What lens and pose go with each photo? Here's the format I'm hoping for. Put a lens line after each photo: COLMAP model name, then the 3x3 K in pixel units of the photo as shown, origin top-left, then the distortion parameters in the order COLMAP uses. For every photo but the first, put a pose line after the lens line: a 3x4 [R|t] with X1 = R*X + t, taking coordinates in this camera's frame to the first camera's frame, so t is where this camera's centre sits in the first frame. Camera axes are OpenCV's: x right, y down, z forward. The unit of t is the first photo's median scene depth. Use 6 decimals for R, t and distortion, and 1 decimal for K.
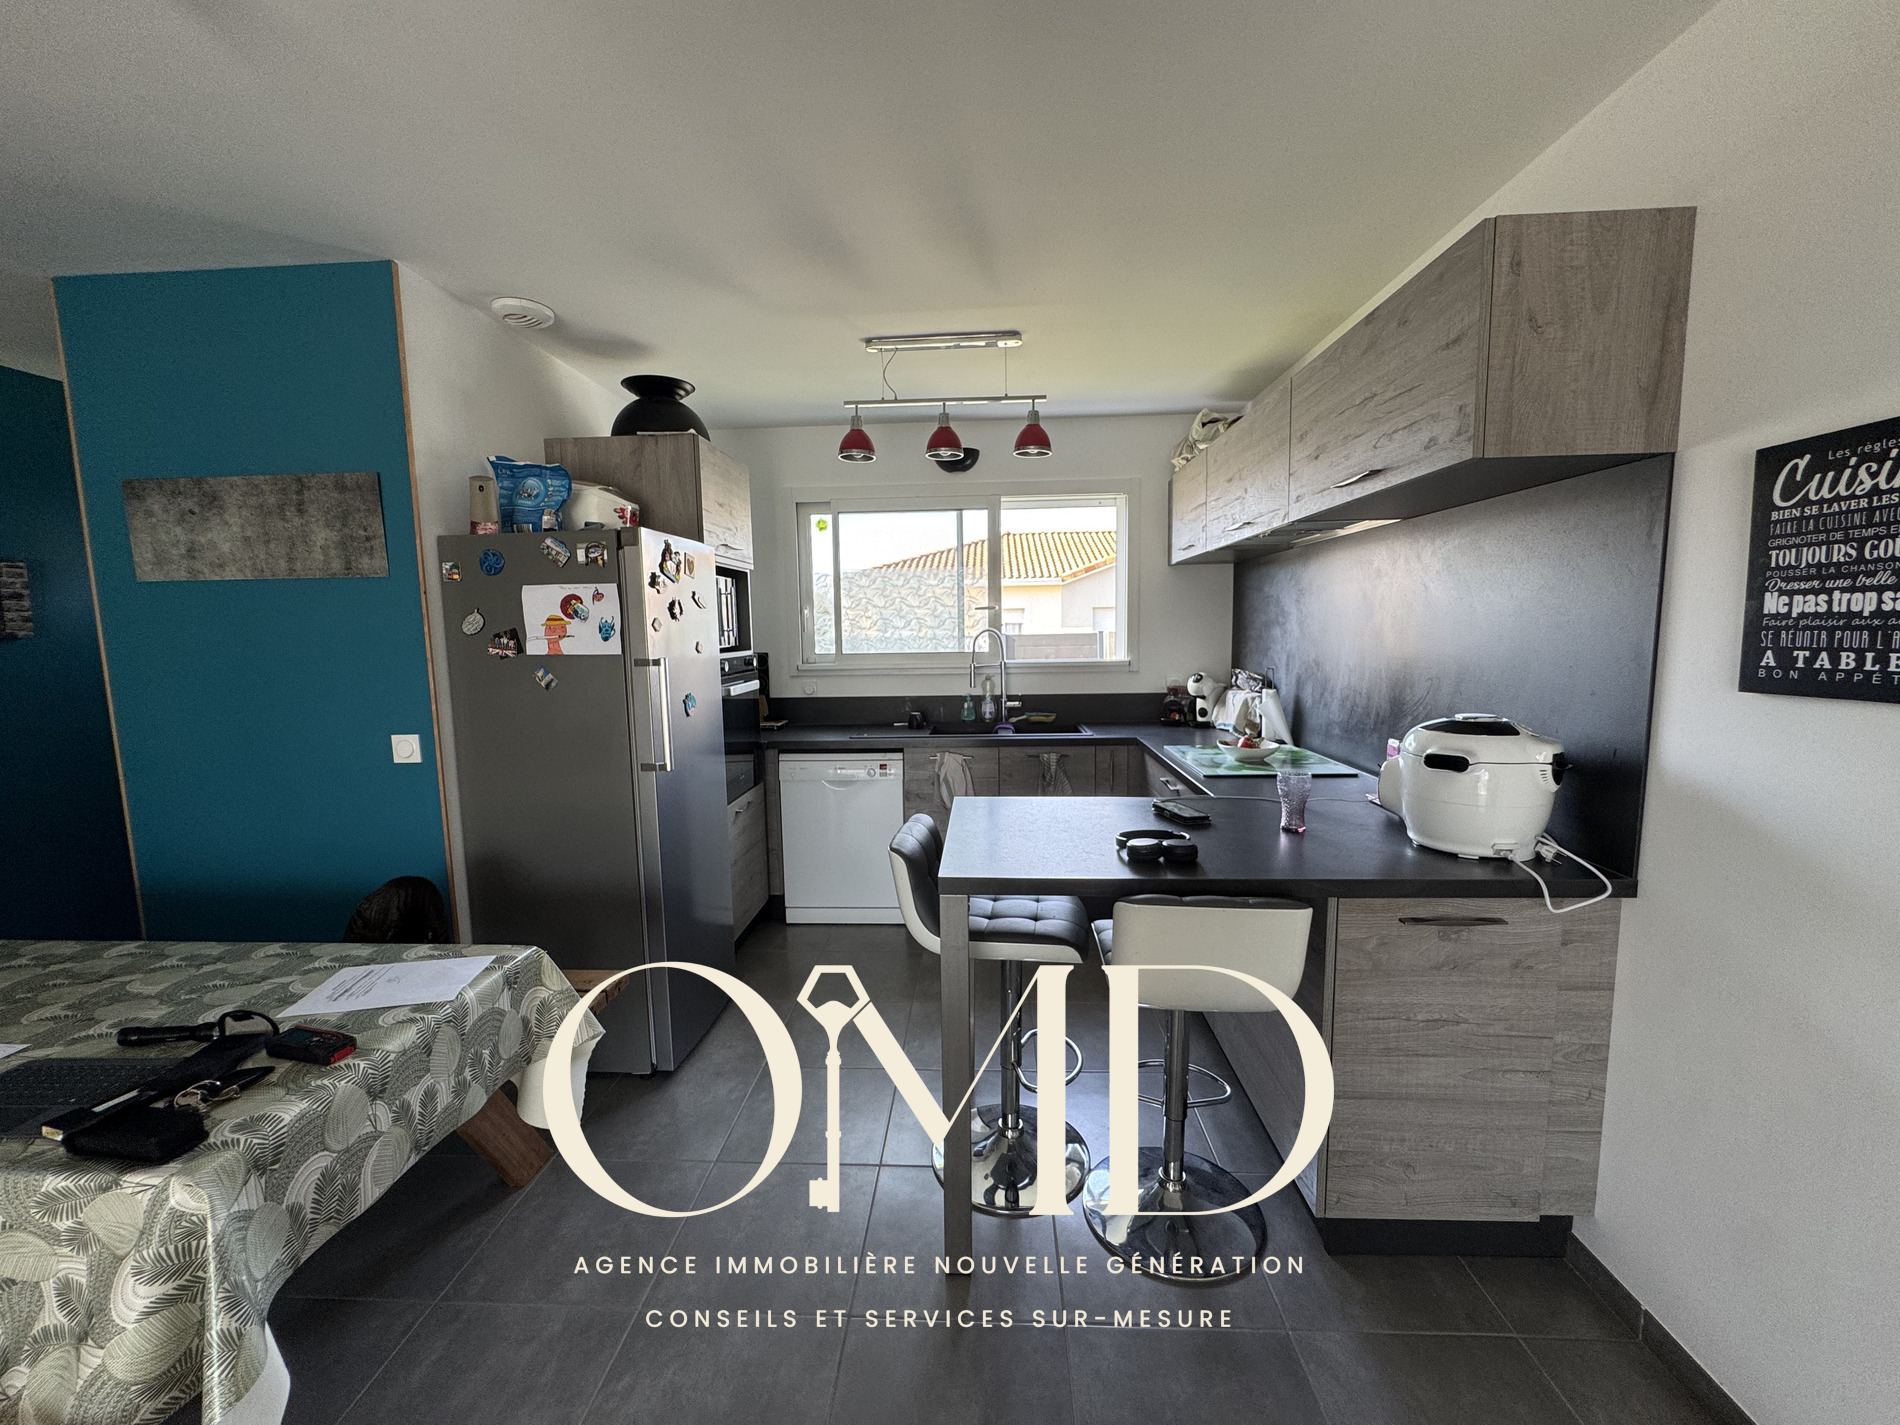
lens RADIAL K [[764.4, 0, 950.0], [0, 764.4, 712.5], [0, 0, 1]] dist [-0.000517, -0.000452]
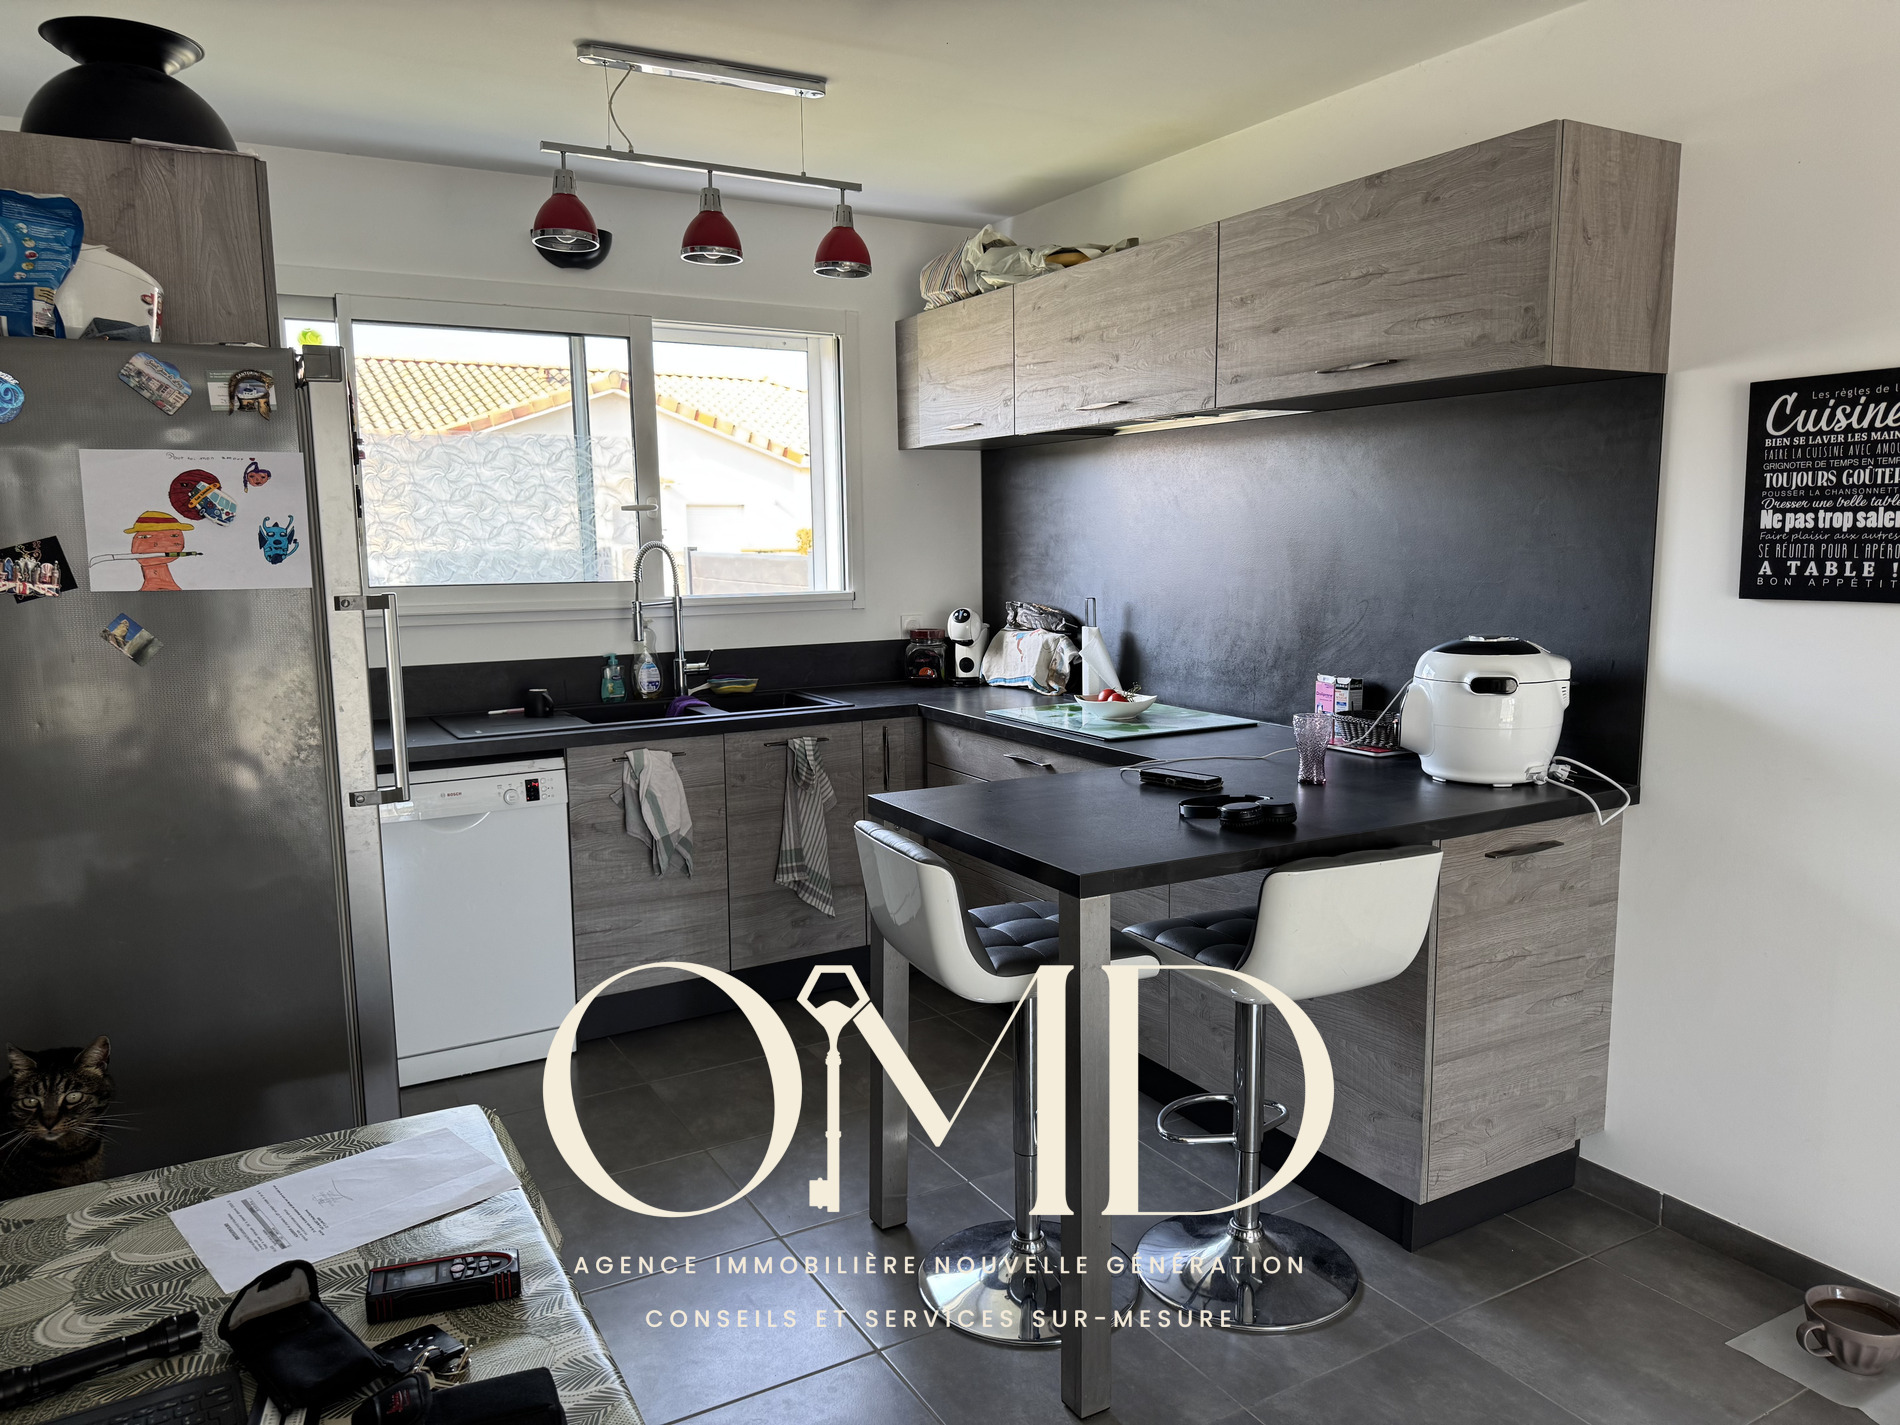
lens RADIAL K [[1328.2, 0, 953.0], [0, 1328.2, 715.7], [0, 0, 1]] dist [0.073578, -0.100810]
pose [[0.838920, -0.067766, 0.540019, -0.818381], [0.057512, 0.997701, 0.035854, 0.005492], [-0.541207, 0.000979, 0.840889, -0.023129]]
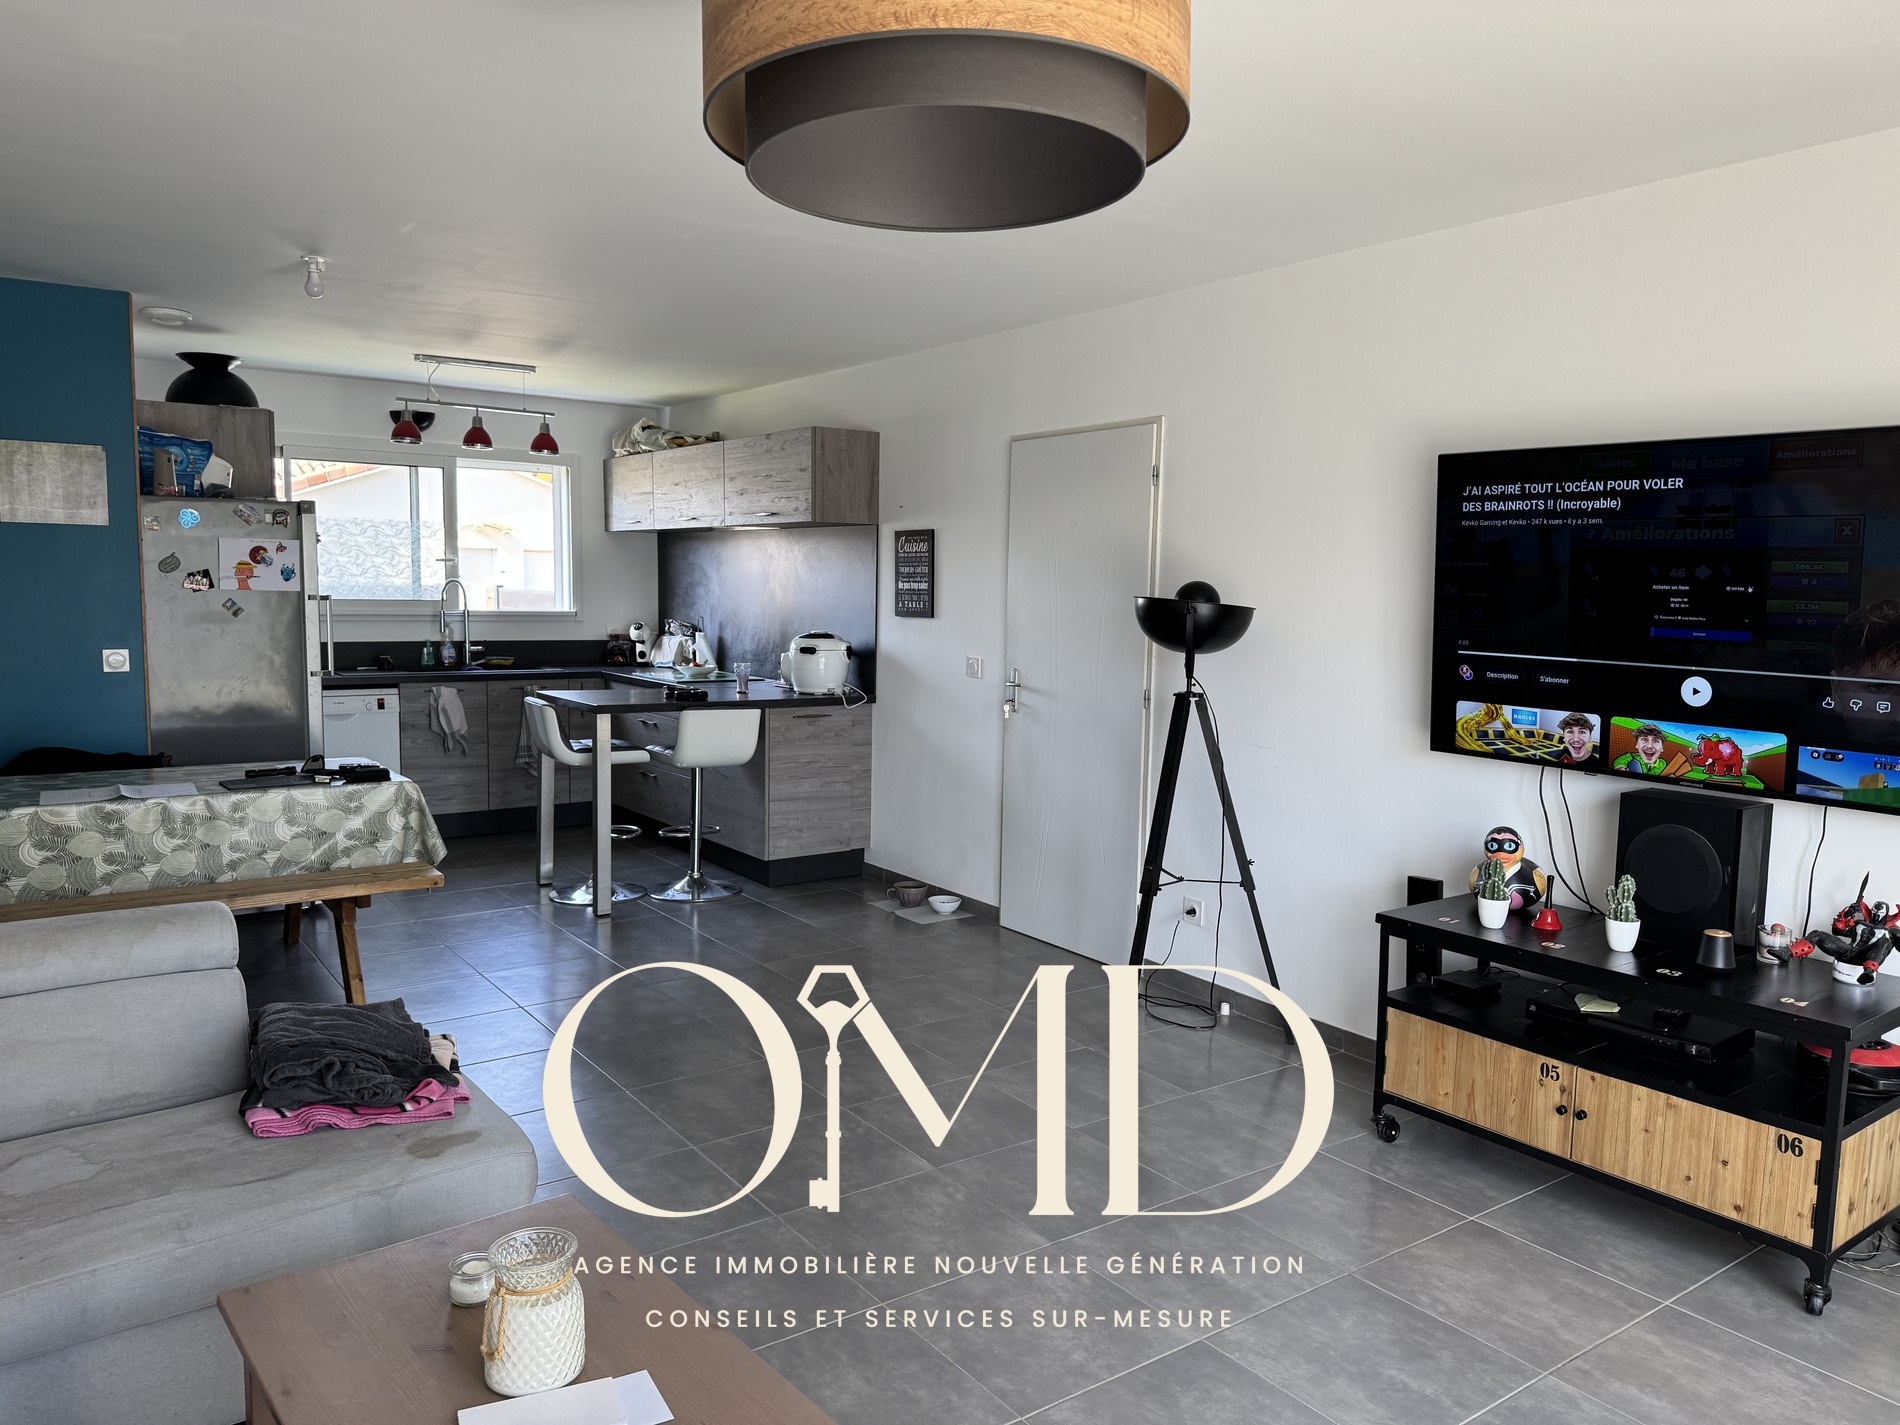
lens RADIAL K [[1342.5, 0, 950.0], [0, 1342.5, 712.5], [0, 0, 1]] dist [0.174127, -0.304481]
pose [[0.783170, -0.028300, 0.621163, -1.537736], [0.037679, 0.999288, -0.001979, 0.280419], [-0.620665, 0.024955, 0.783679, -2.436887]]
